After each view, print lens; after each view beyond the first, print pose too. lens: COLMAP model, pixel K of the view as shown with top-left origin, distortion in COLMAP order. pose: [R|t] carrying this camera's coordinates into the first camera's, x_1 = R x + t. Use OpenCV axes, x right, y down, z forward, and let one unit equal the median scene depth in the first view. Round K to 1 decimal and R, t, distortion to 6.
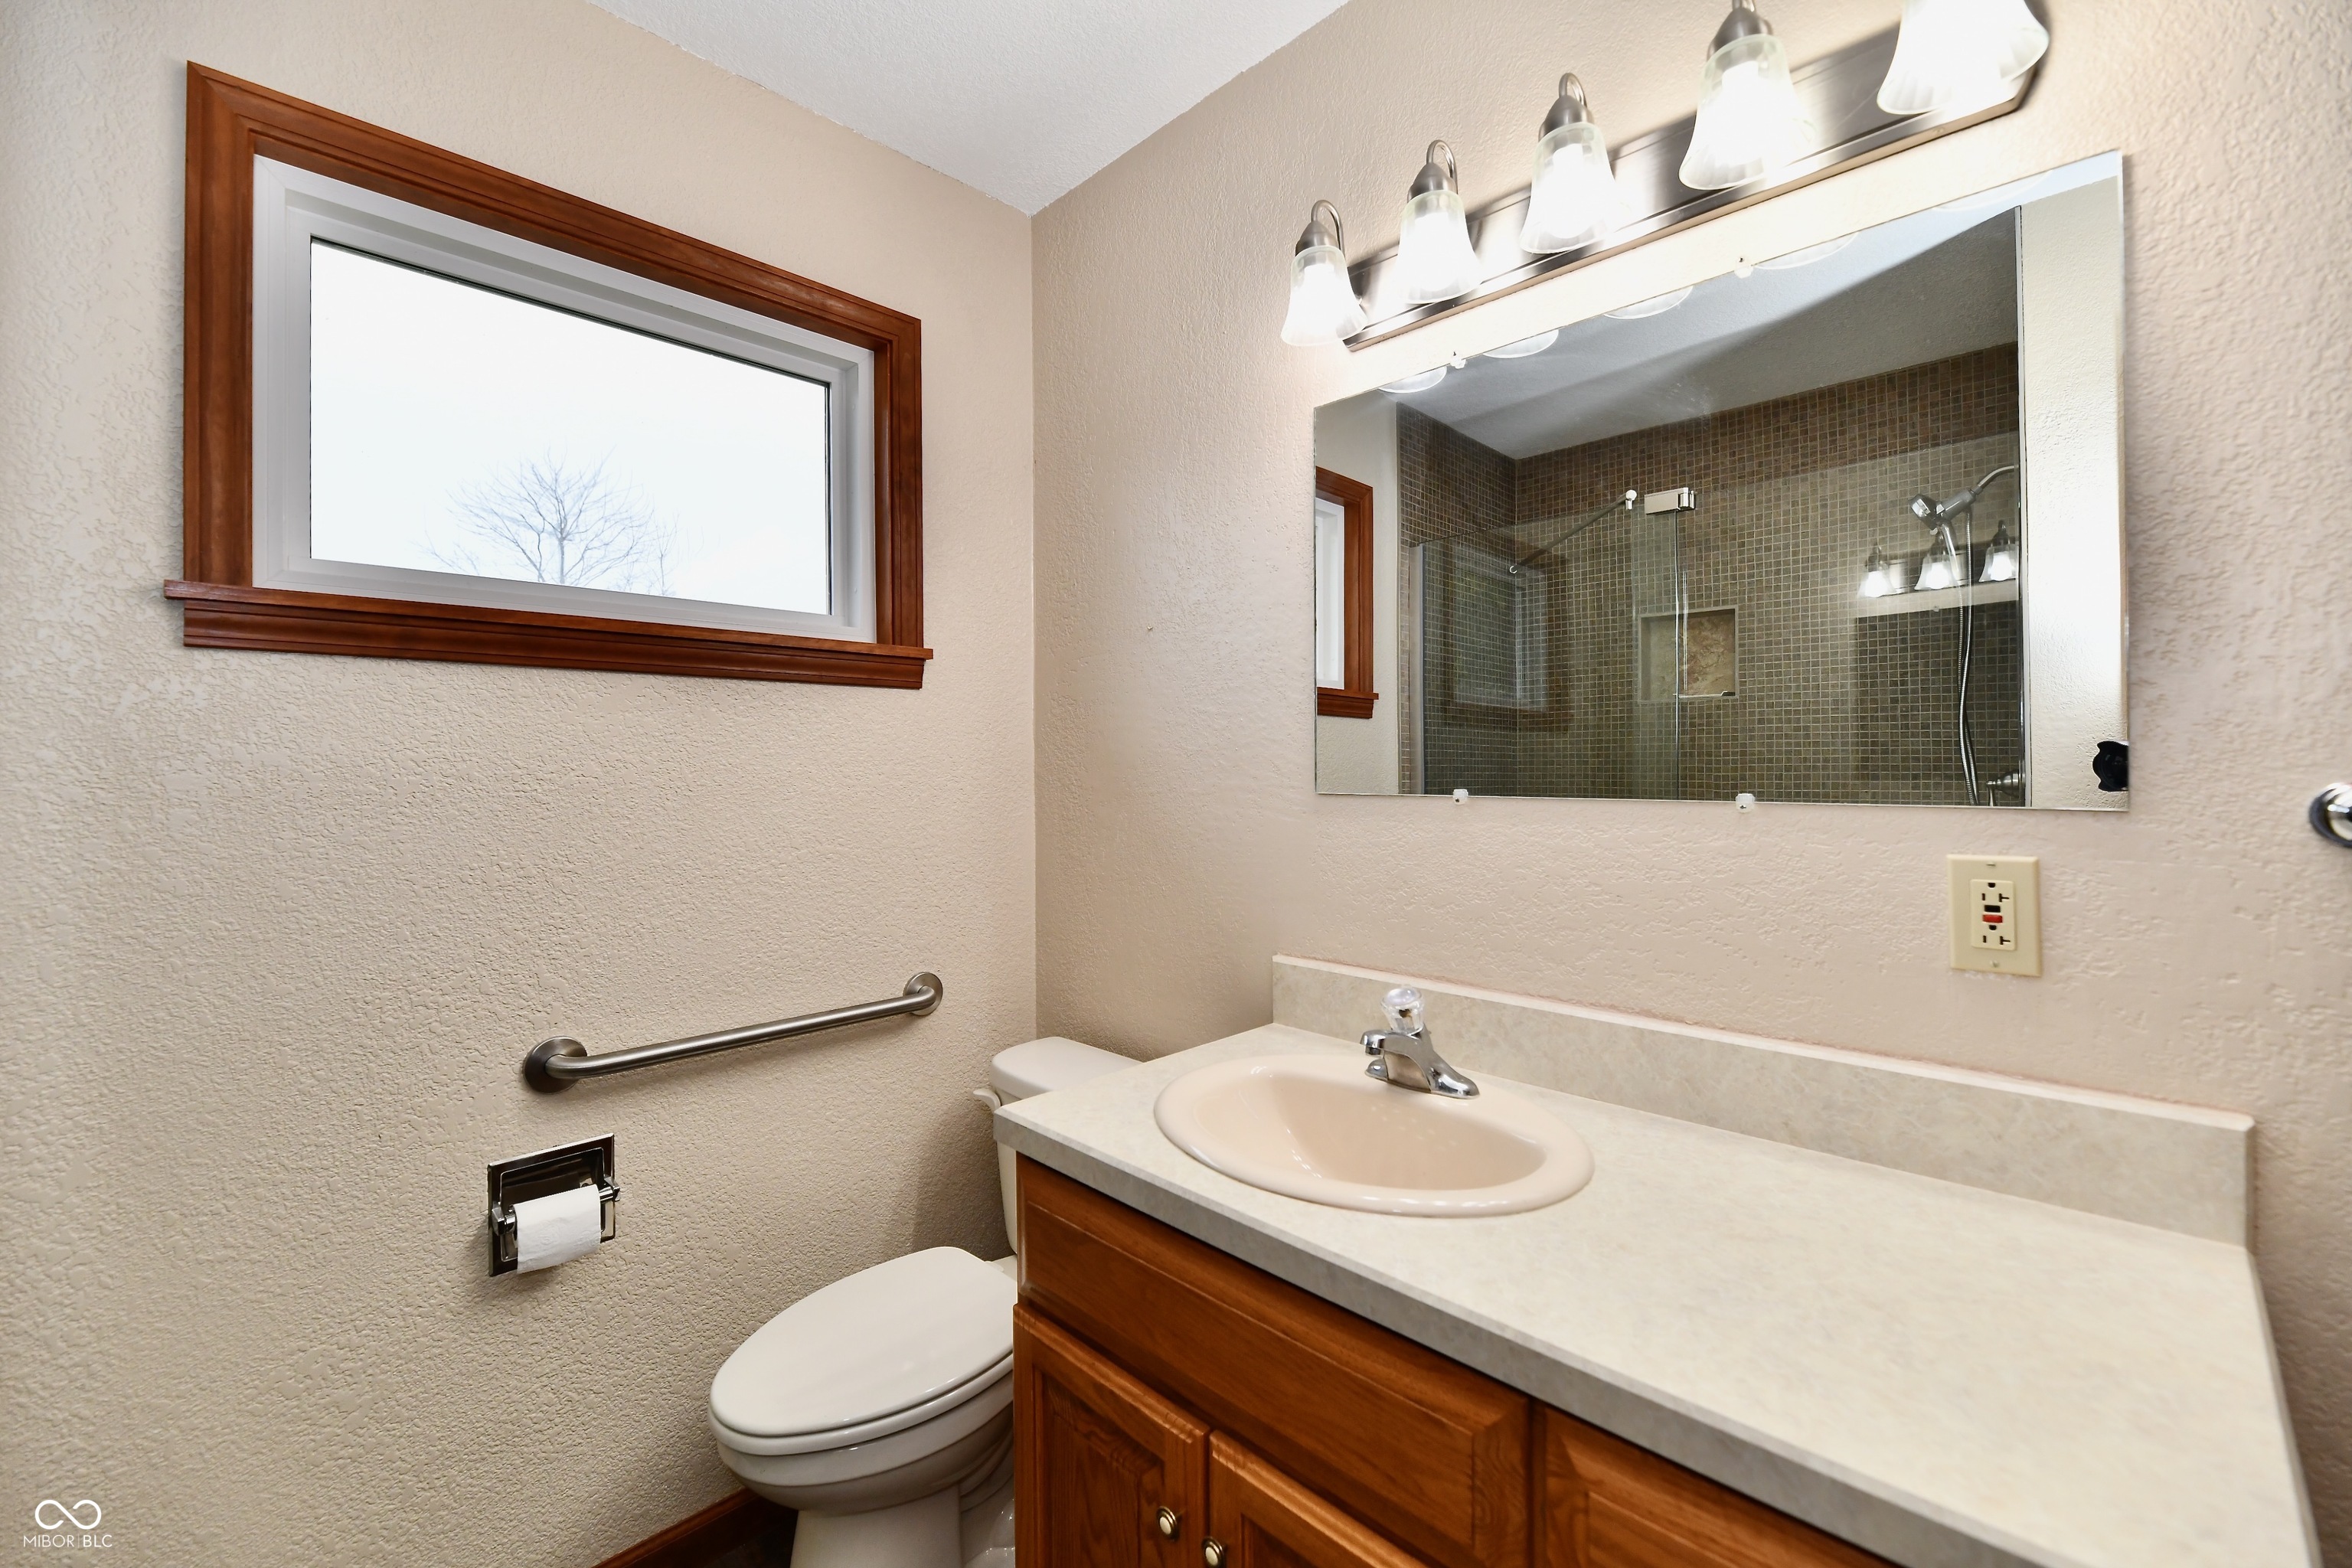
lens RADIAL K [[979.8, 0, 1169.1], [0, 979.8, 767.9], [0, 0, 1]] dist [-0.000930, -0.000243]
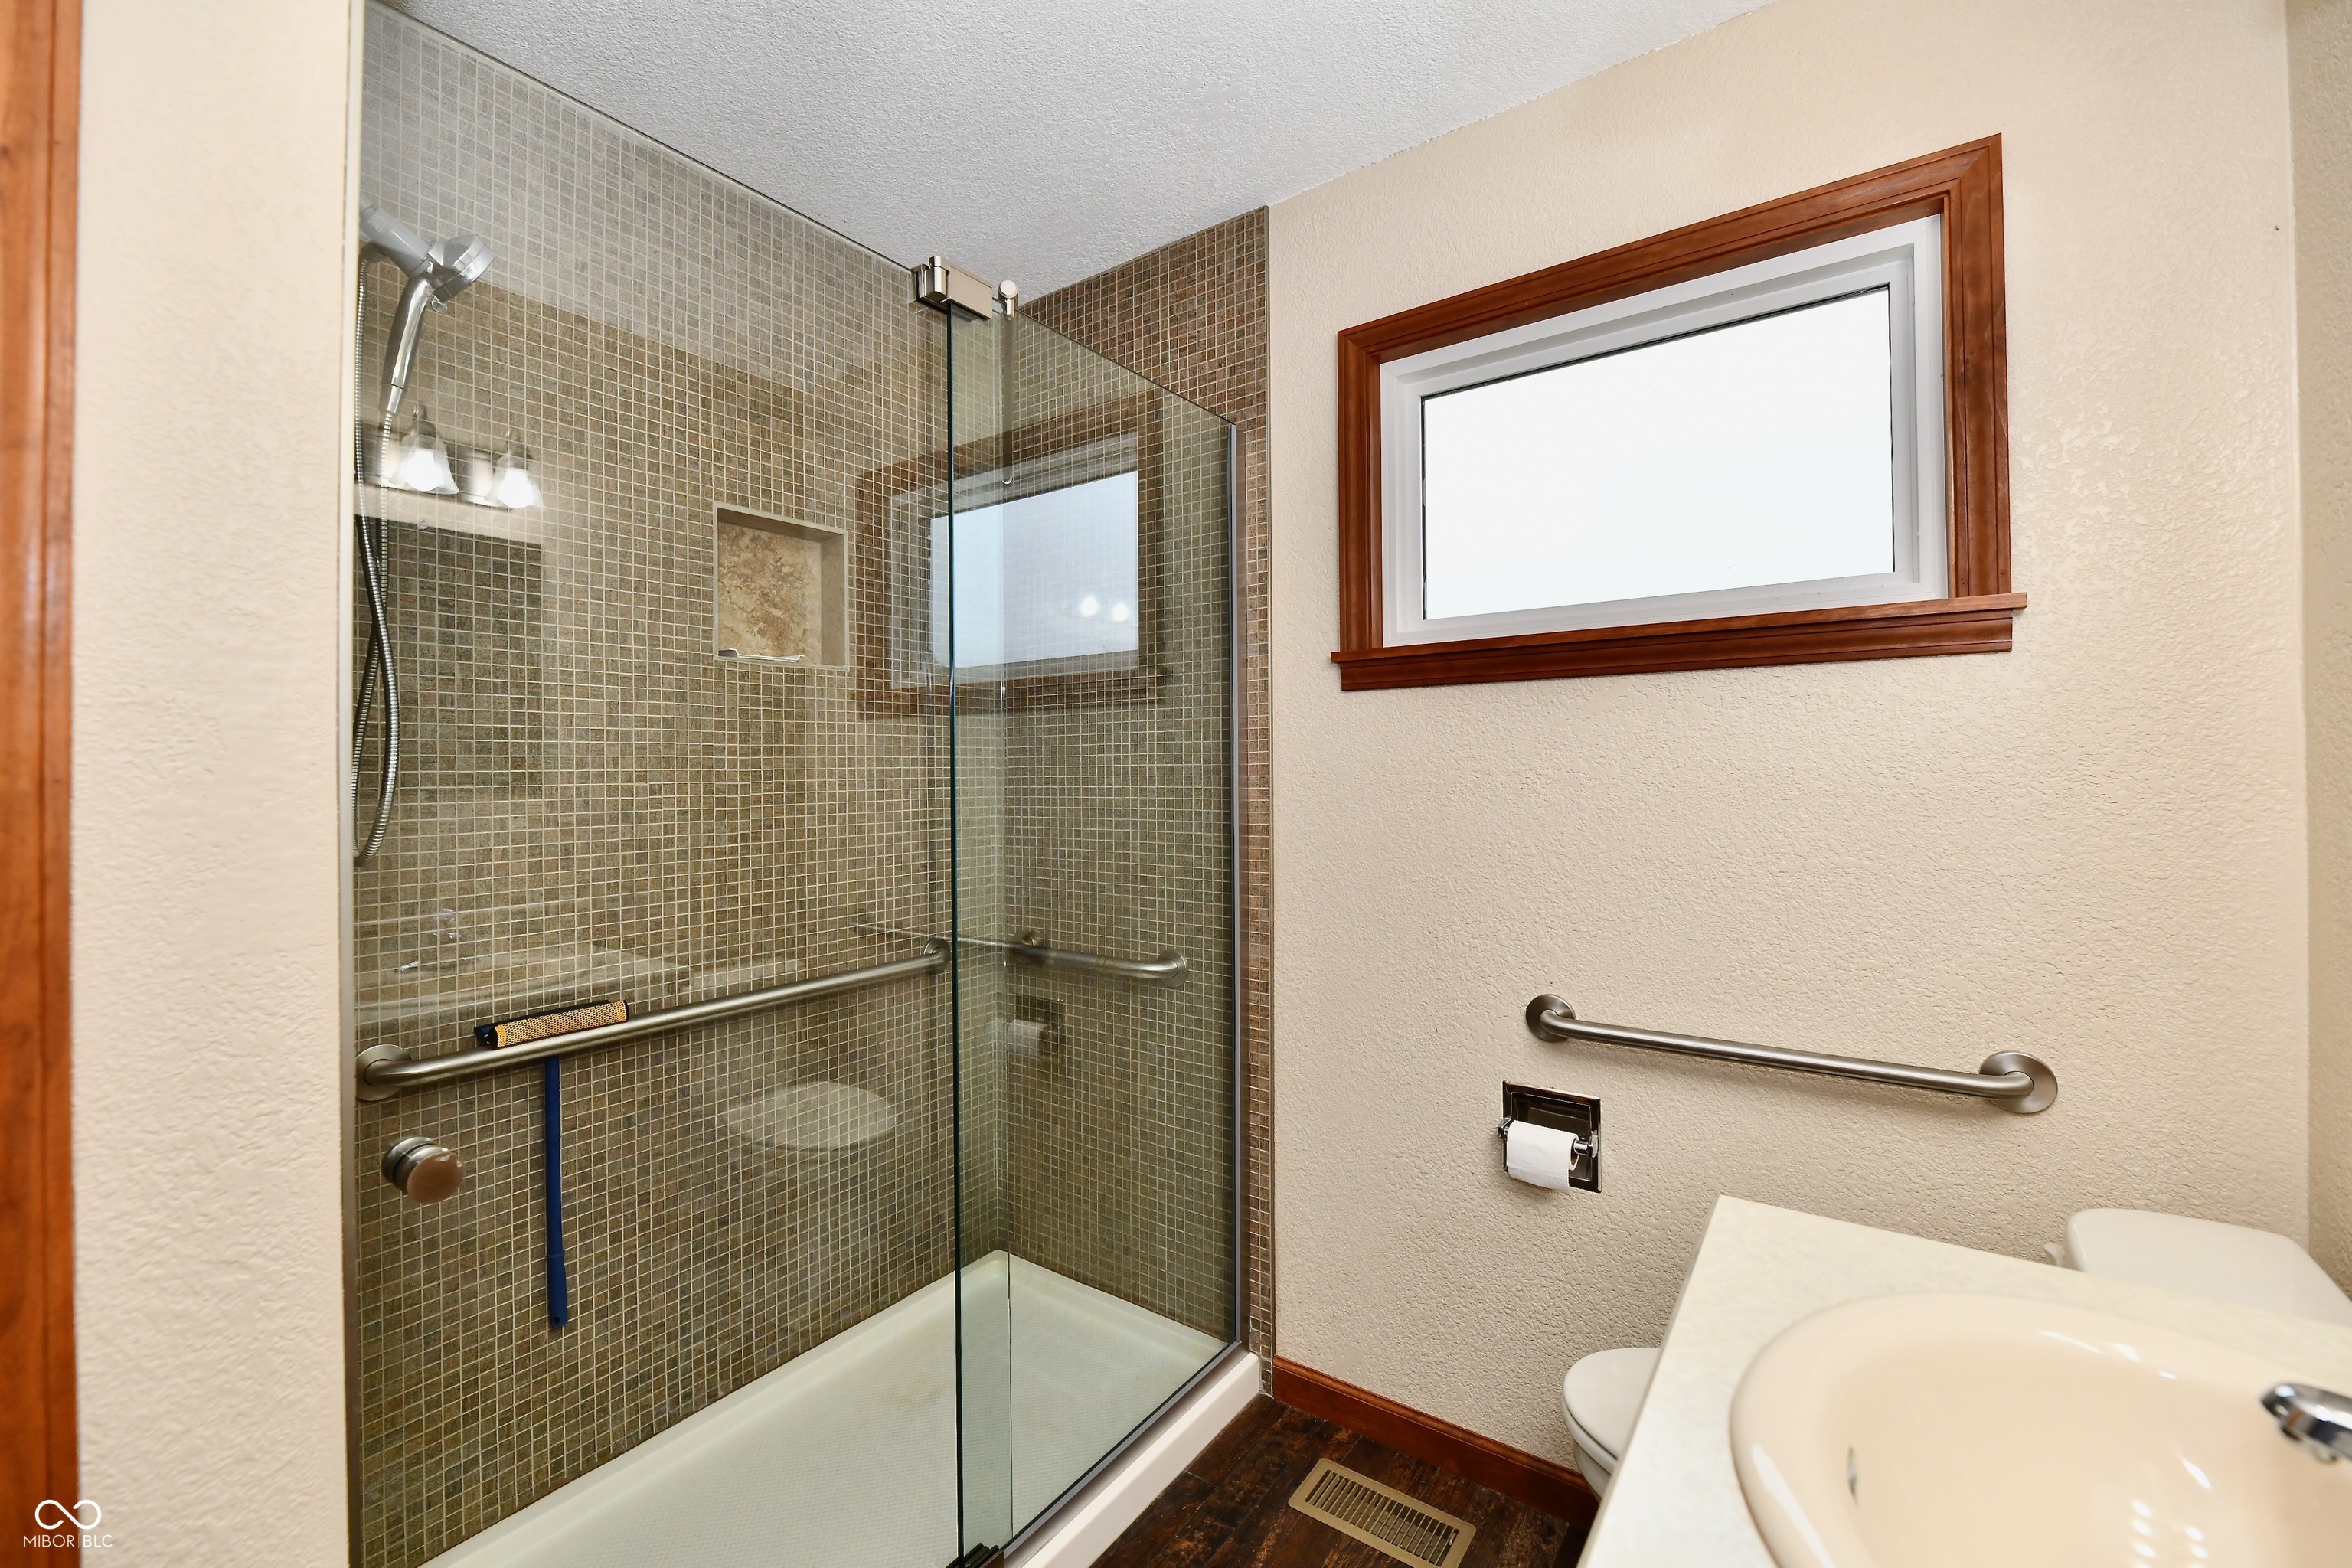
lens RADIAL K [[979.8, 0, 1169.1], [0, 979.8, 767.9], [0, 0, 1]] dist [-0.000930, -0.000243]
pose [[0.162464, 0.007384, -0.986687, 0.384372], [0.007488, 0.999934, 0.008716, -0.008127], [0.986686, -0.008805, 0.162398, 0.308215]]
